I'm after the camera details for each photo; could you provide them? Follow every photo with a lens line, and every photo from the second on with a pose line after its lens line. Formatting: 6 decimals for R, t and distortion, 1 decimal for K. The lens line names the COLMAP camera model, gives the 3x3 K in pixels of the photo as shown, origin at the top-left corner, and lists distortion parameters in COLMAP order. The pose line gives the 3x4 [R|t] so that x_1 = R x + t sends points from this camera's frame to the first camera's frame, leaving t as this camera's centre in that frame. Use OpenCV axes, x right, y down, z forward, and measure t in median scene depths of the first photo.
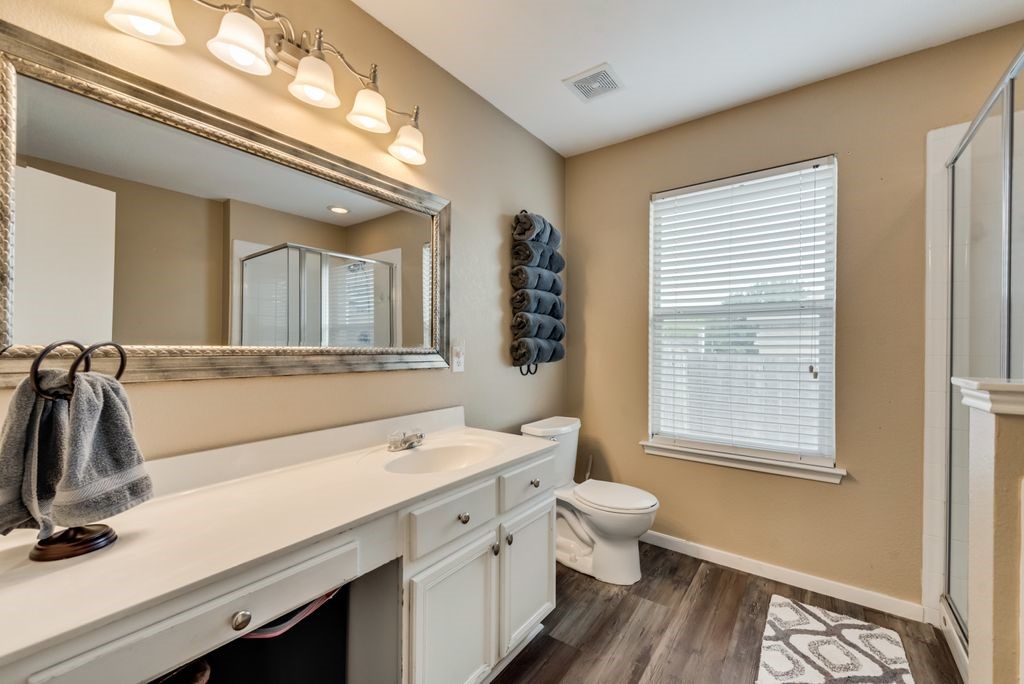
lens RADIAL K [[421.0, 0, 515.1], [0, 421.0, 344.8], [0, 0, 1]] dist [-0.013570, -0.000384]
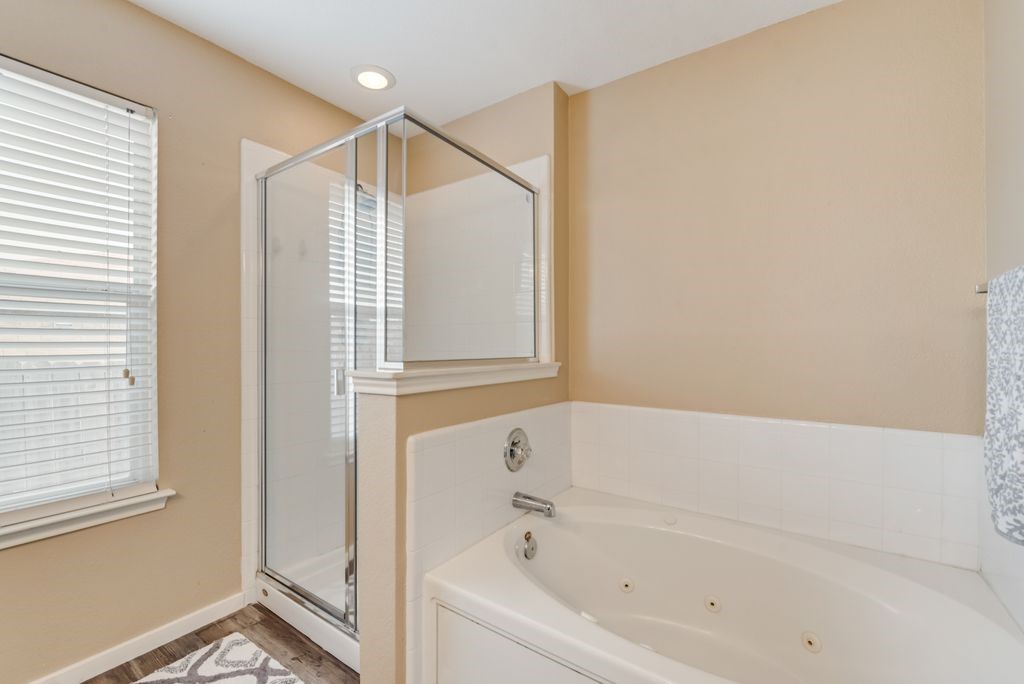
lens RADIAL K [[421.0, 0, 516.5], [0, 421.0, 348.3], [0, 0, 1]] dist [-0.013570, -0.000384]
pose [[-0.044517, -0.011360, 0.998944, -0.082483], [-0.004813, 0.999926, 0.011156, -0.000124], [-0.998997, -0.004311, -0.044568, 0.320177]]
